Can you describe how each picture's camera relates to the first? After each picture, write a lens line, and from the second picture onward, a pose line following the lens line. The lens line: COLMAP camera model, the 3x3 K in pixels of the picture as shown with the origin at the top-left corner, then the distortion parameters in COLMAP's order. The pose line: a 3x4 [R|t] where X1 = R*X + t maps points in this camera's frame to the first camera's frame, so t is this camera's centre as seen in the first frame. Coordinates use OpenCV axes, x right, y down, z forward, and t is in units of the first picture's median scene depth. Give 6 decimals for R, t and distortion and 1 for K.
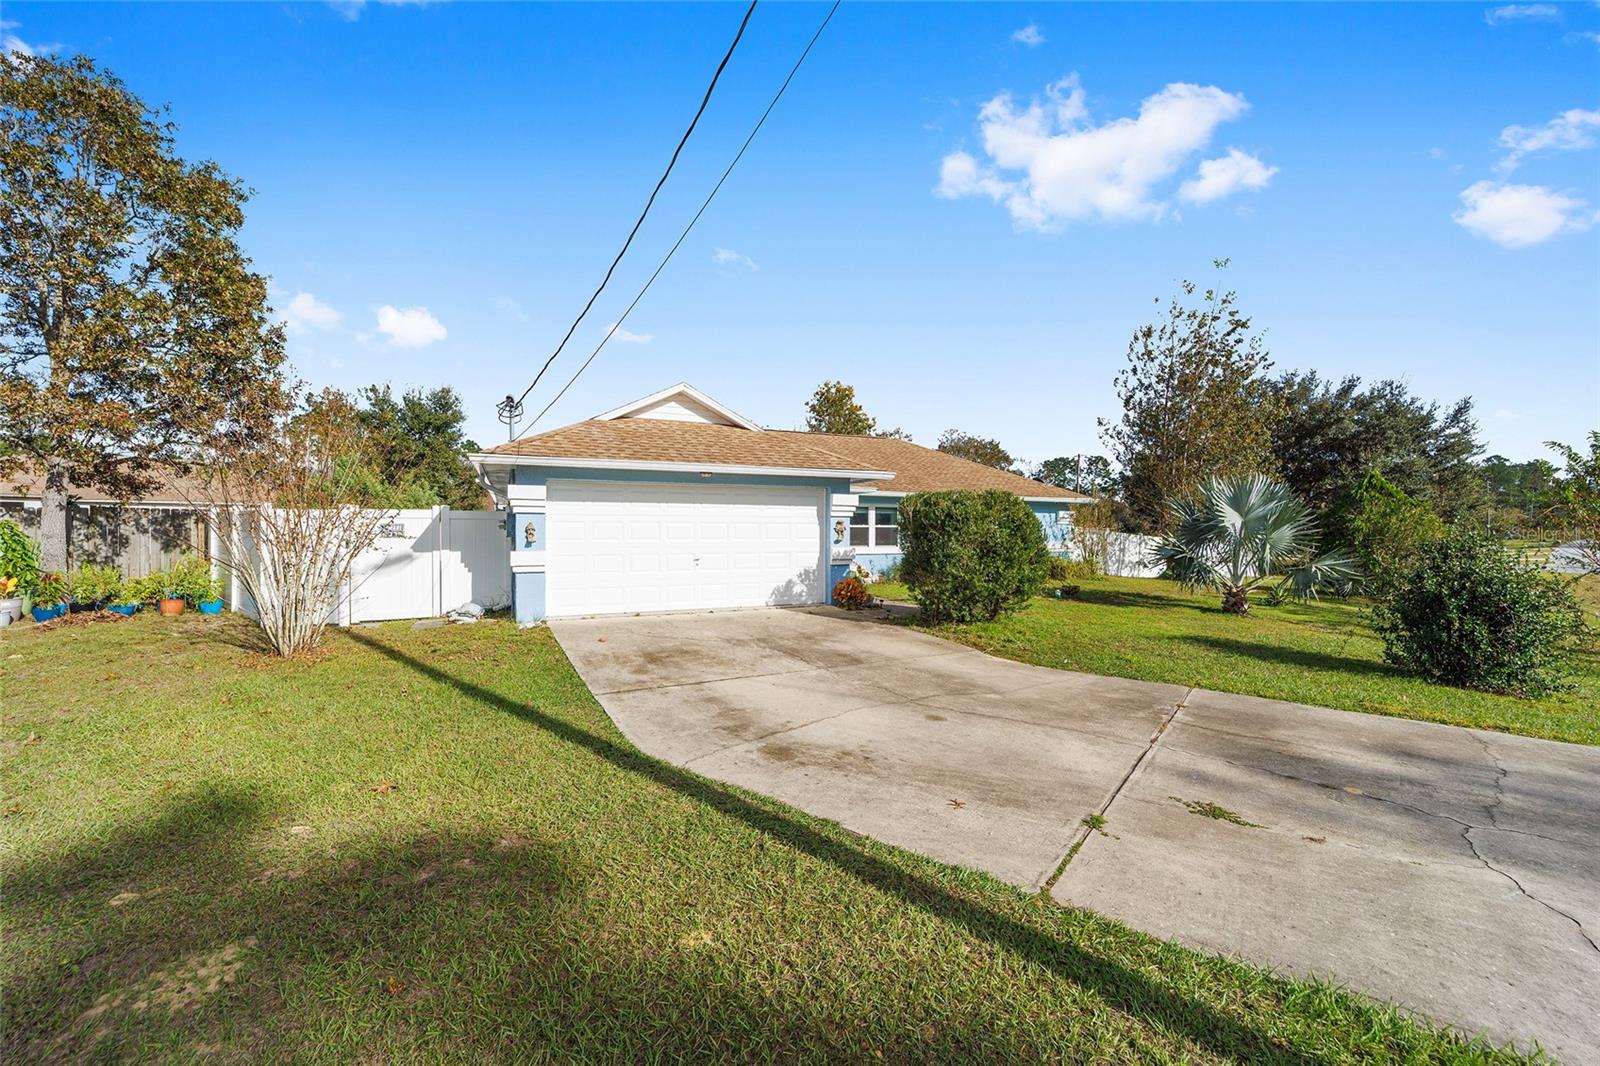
lens RADIAL K [[634.6, 0, 813.3], [0, 634.6, 533.3], [0, 0, 1]] dist [-0.000150, -0.000203]
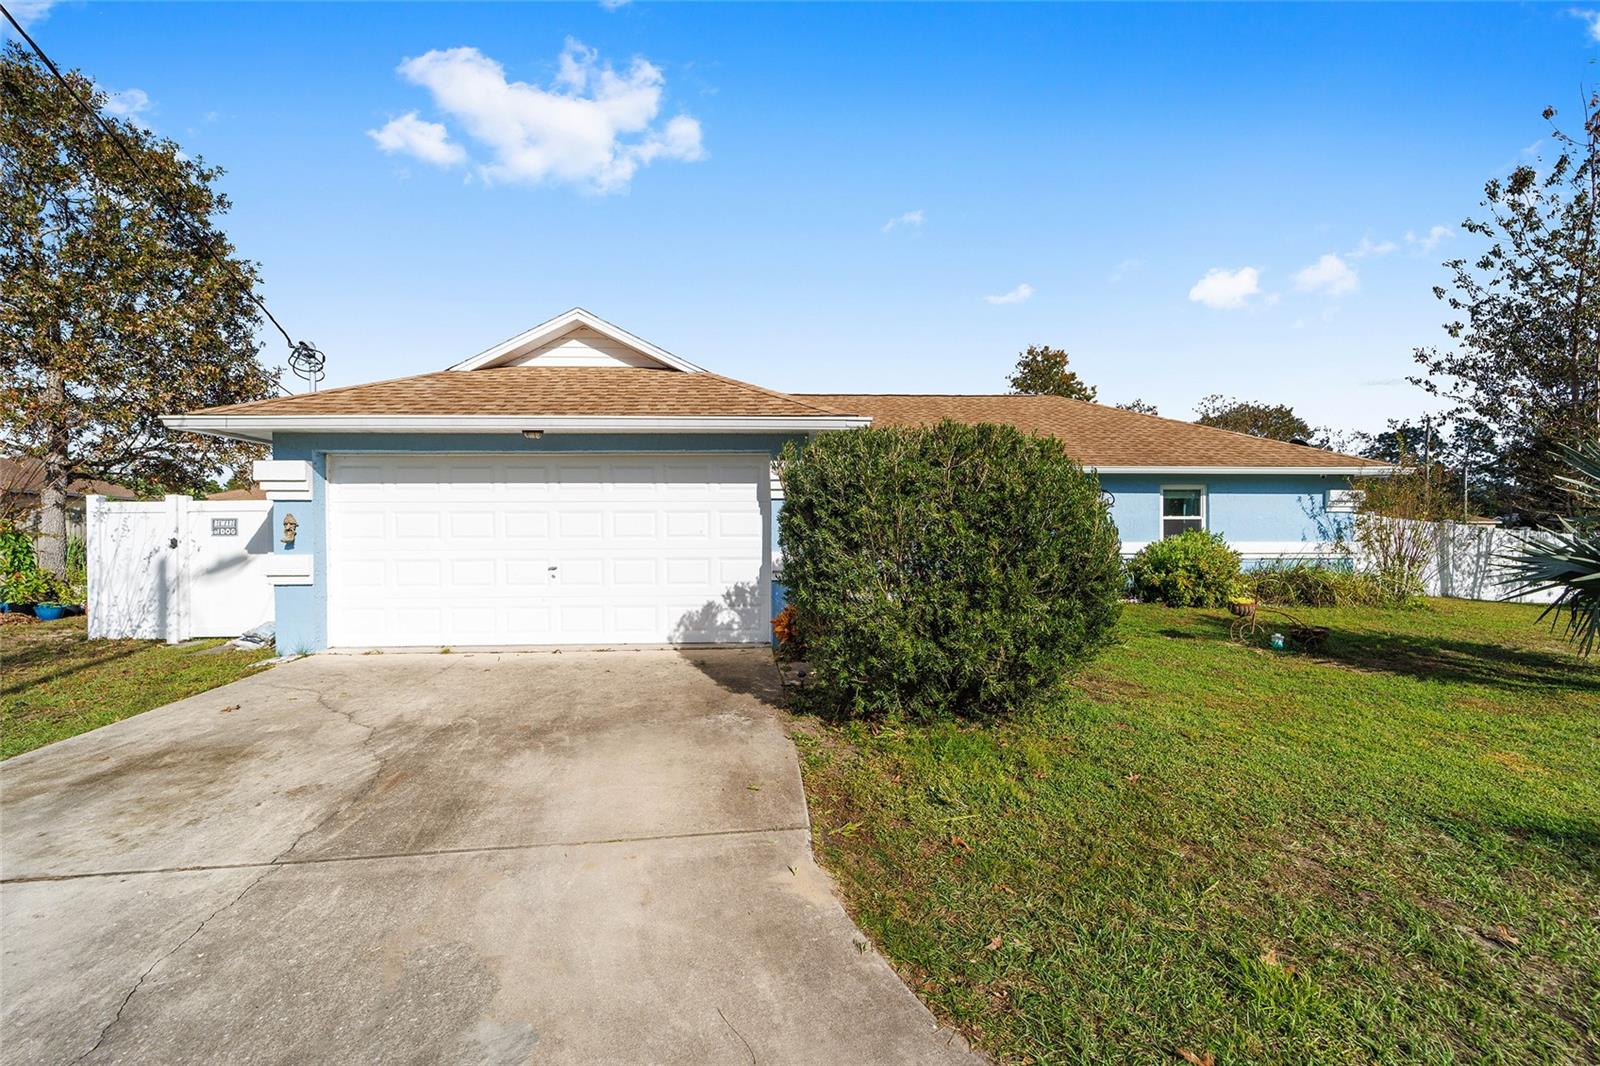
lens RADIAL K [[634.6, 0, 813.3], [0, 634.6, 533.3], [0, 0, 1]] dist [-0.000150, -0.000203]
pose [[0.925151, -0.001553, -0.379595, 0.212056], [0.003261, 0.999987, 0.003857, 0.002497], [0.379584, -0.004806, 0.925145, 0.338034]]
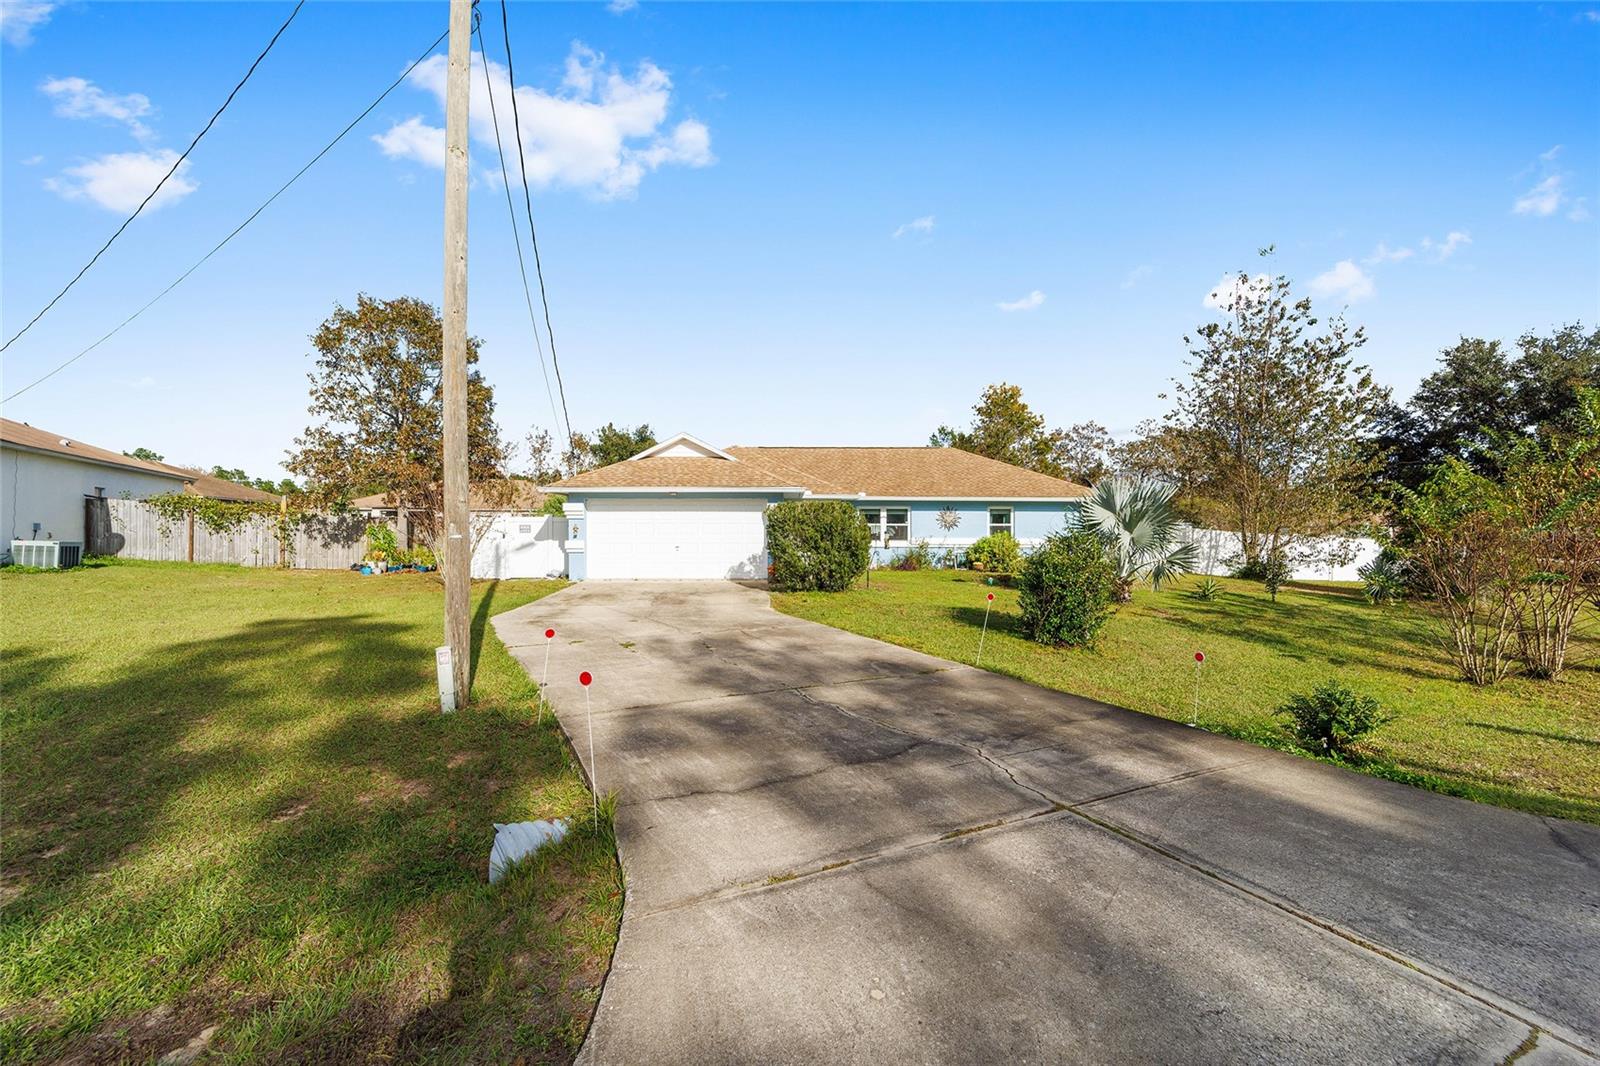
lens RADIAL K [[634.6, 0, 813.3], [0, 634.6, 533.3], [0, 0, 1]] dist [-0.000150, -0.000203]
pose [[0.913434, 0.002204, -0.406981, 0.518846], [0.000093, 0.999984, 0.005626, -0.000929], [0.406987, -0.005177, 0.913419, -0.202190]]
